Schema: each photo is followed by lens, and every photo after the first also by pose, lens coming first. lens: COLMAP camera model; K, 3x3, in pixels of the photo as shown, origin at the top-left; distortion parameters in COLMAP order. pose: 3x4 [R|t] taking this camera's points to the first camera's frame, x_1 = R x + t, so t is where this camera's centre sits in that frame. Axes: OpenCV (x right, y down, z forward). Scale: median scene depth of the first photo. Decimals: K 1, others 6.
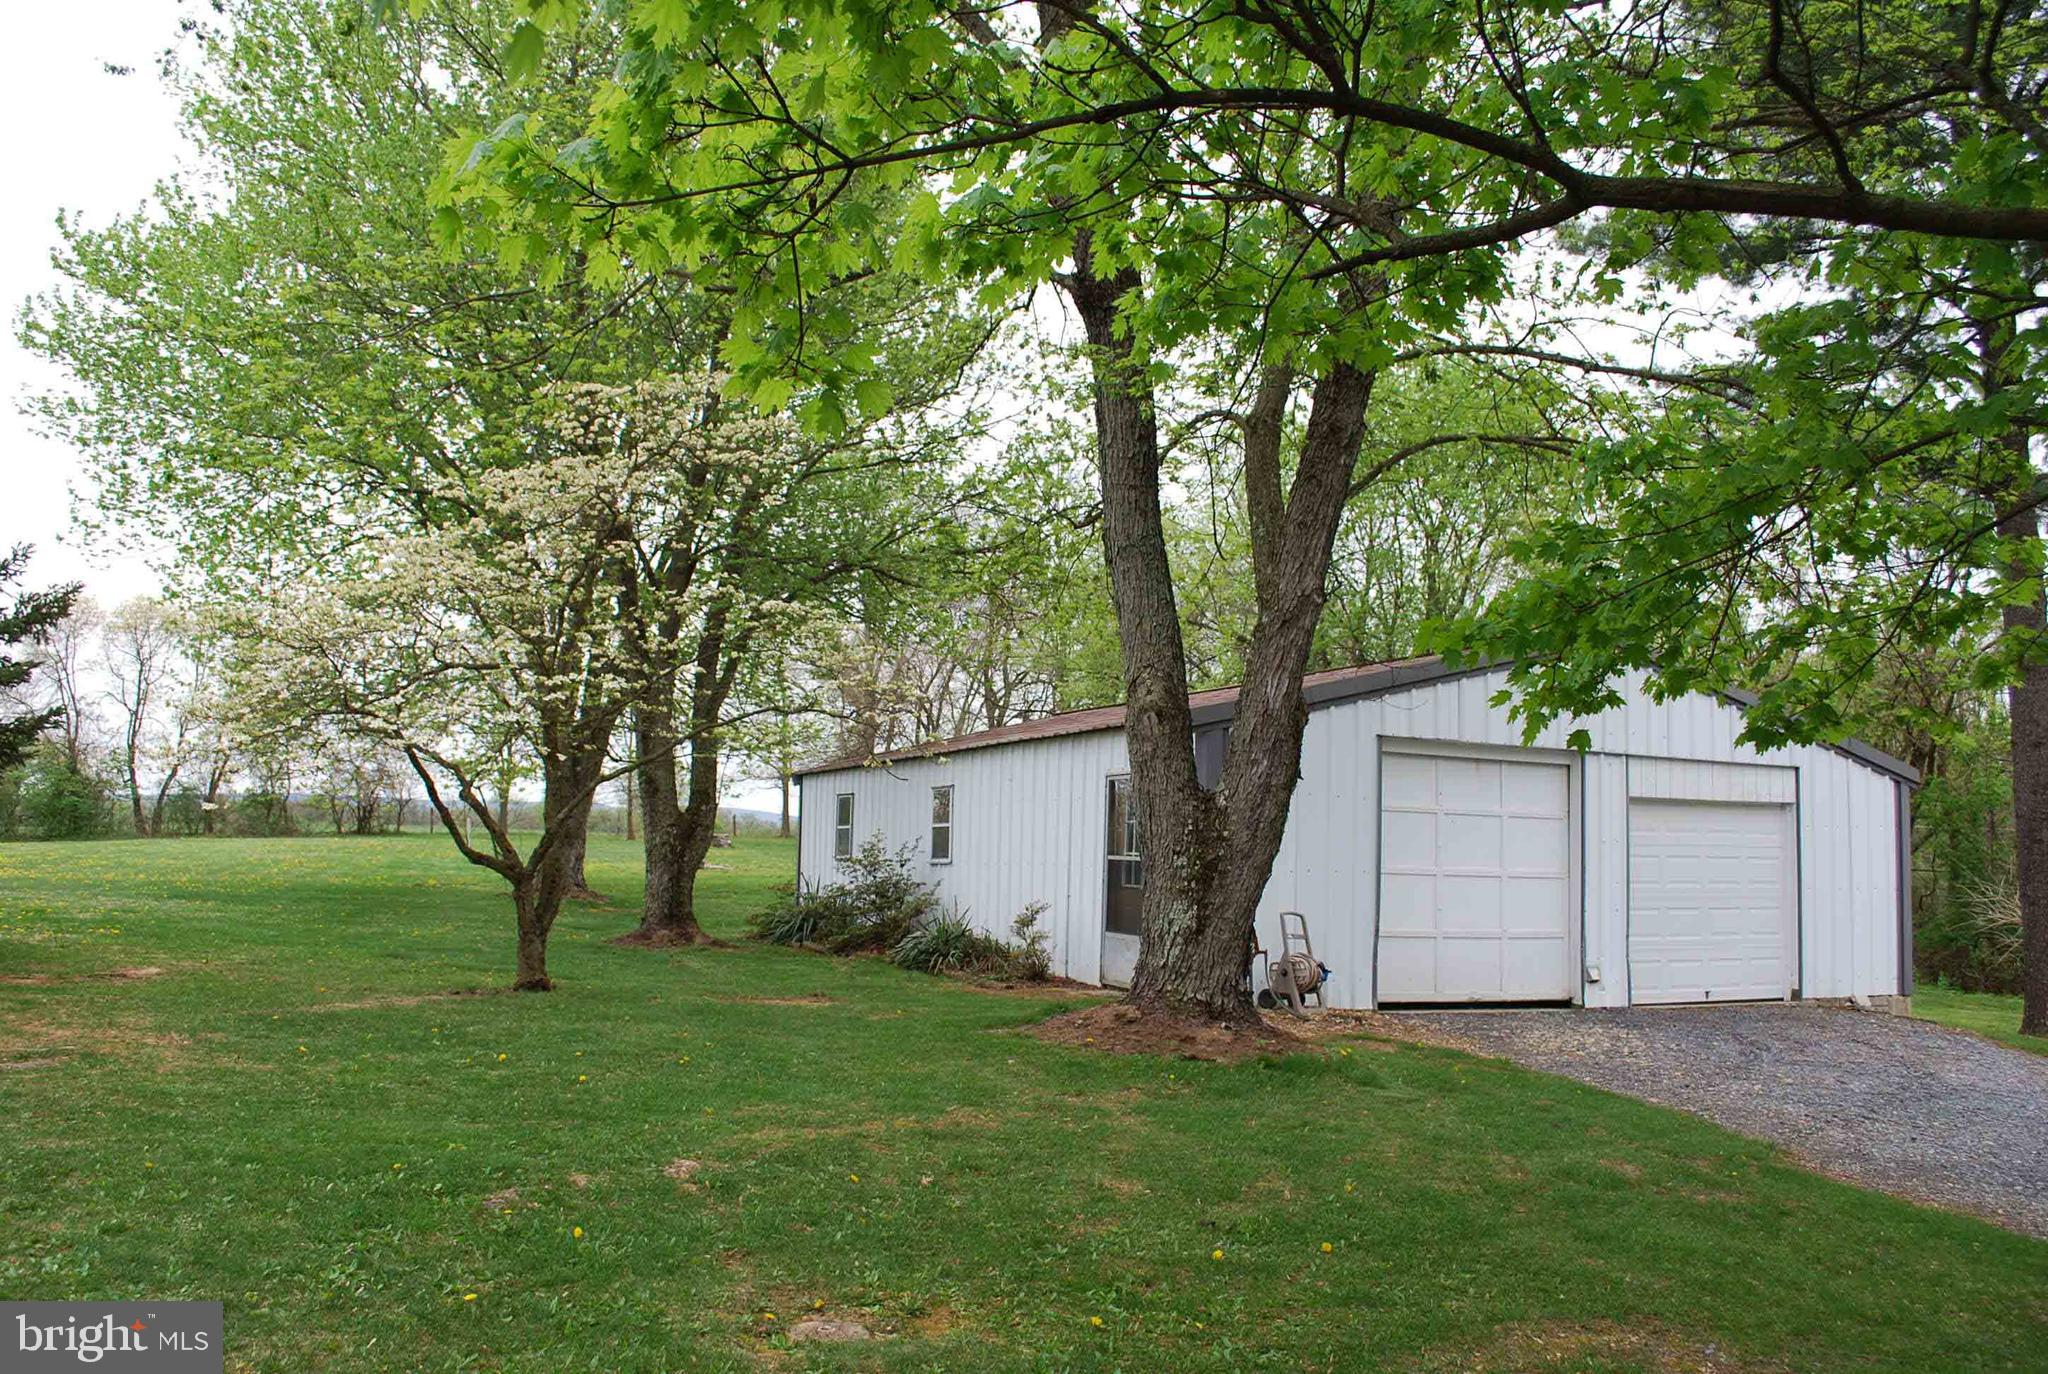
lens RADIAL K [[1625.9, 0, 1041.3], [0, 1625.9, 693.9], [0, 0, 1]] dist [-0.083008, 0.008373]
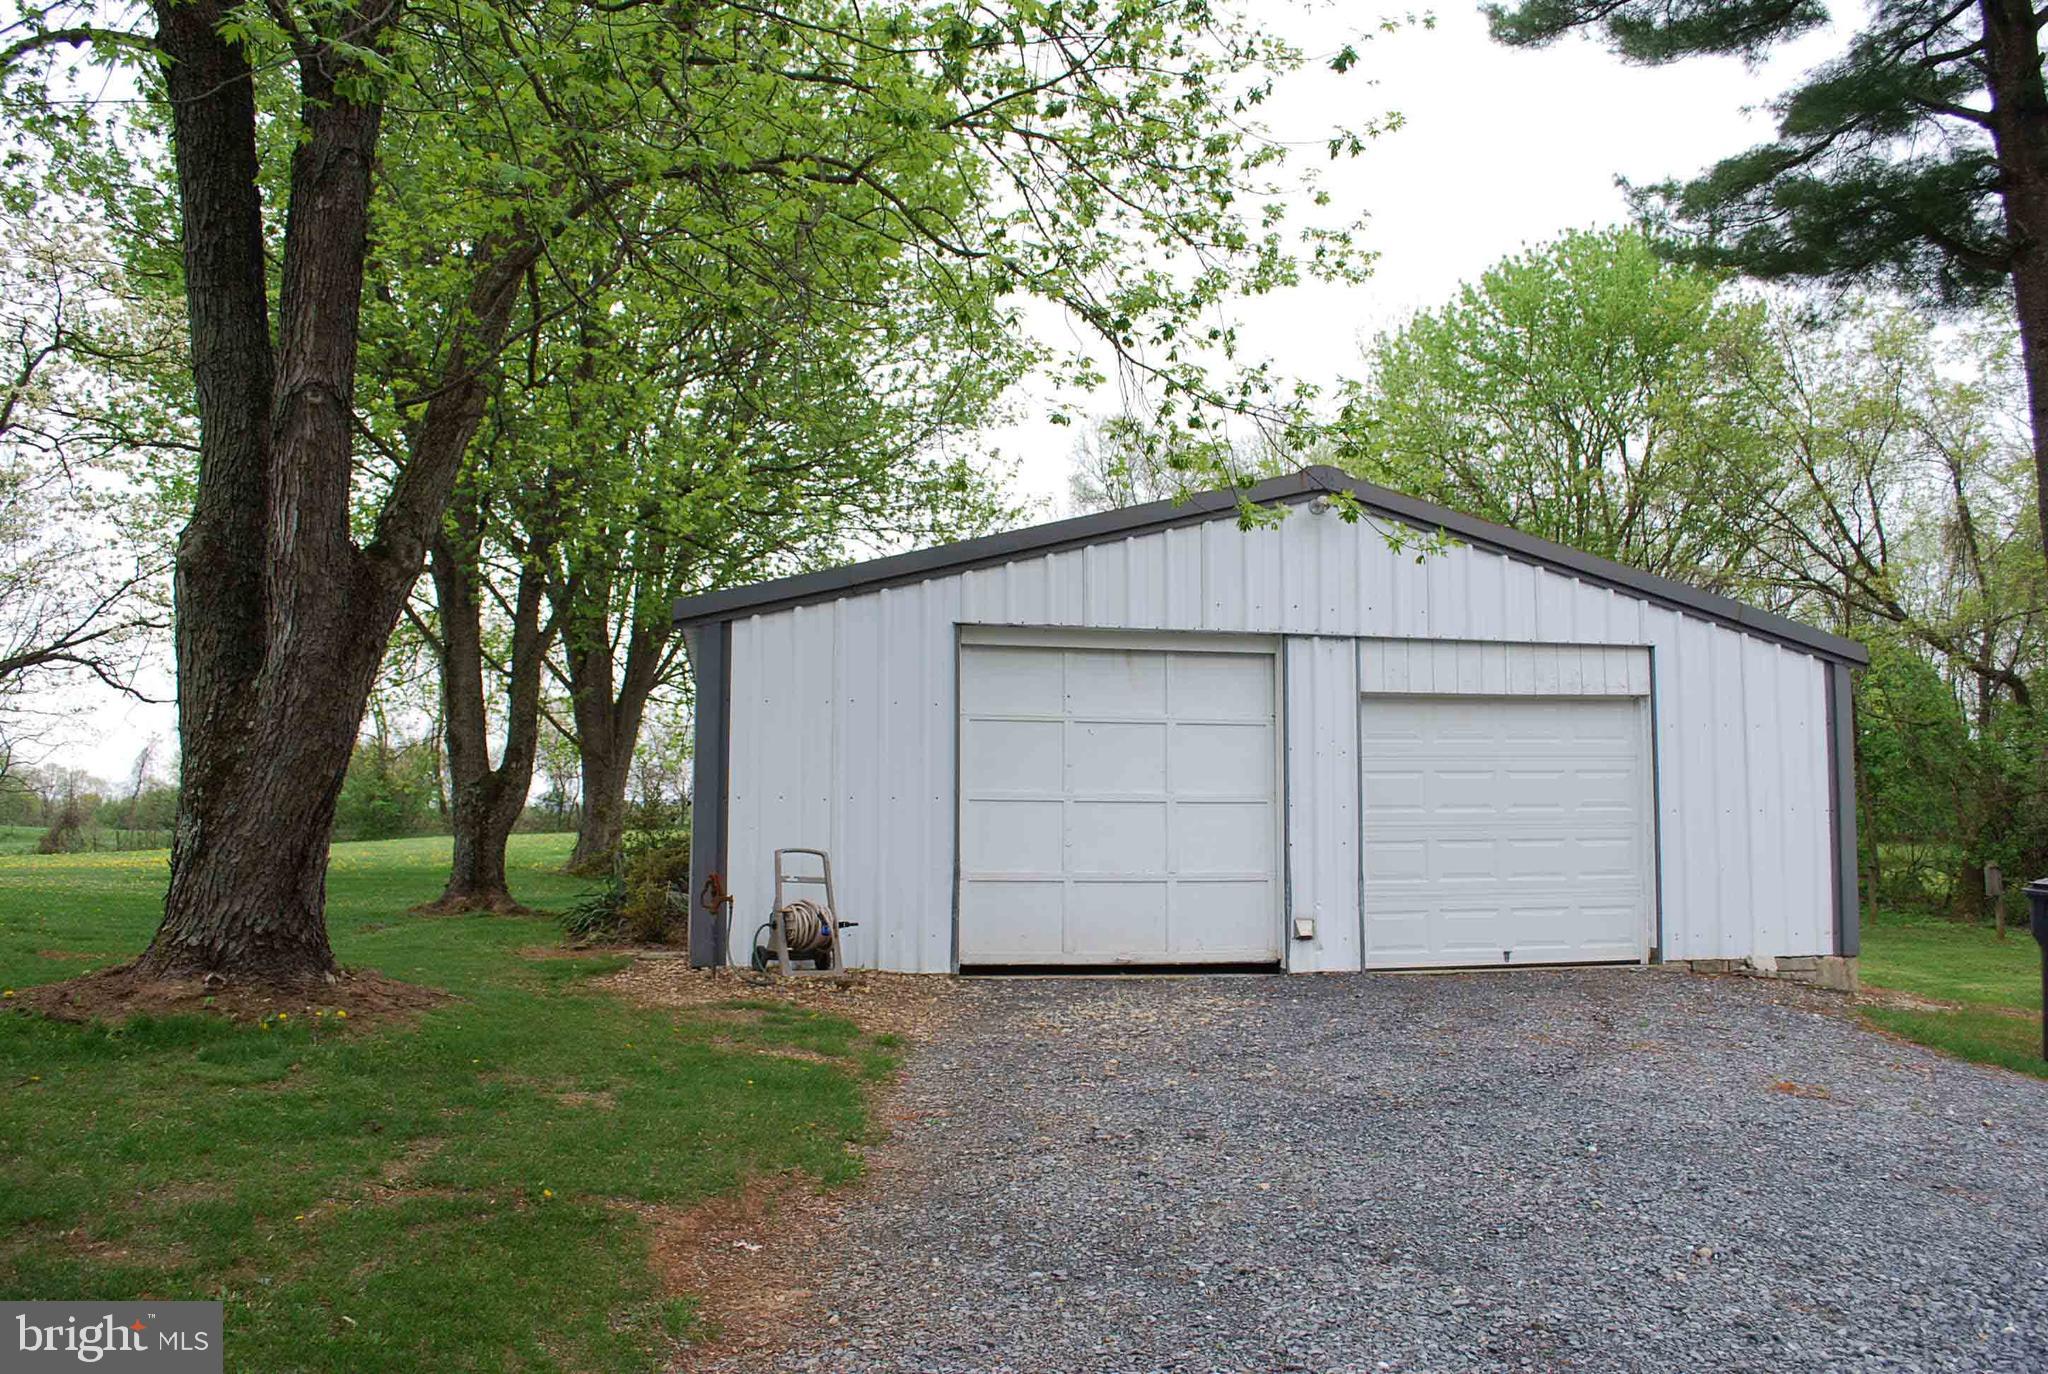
lens RADIAL K [[1625.9, 0, 1041.3], [0, 1625.9, 693.9], [0, 0, 1]] dist [-0.083008, 0.008373]
pose [[0.970383, -0.047259, -0.236902, 0.406691], [0.049635, 0.998759, 0.004073, 0.055037], [0.236416, -0.015711, 0.971525, 0.232500]]
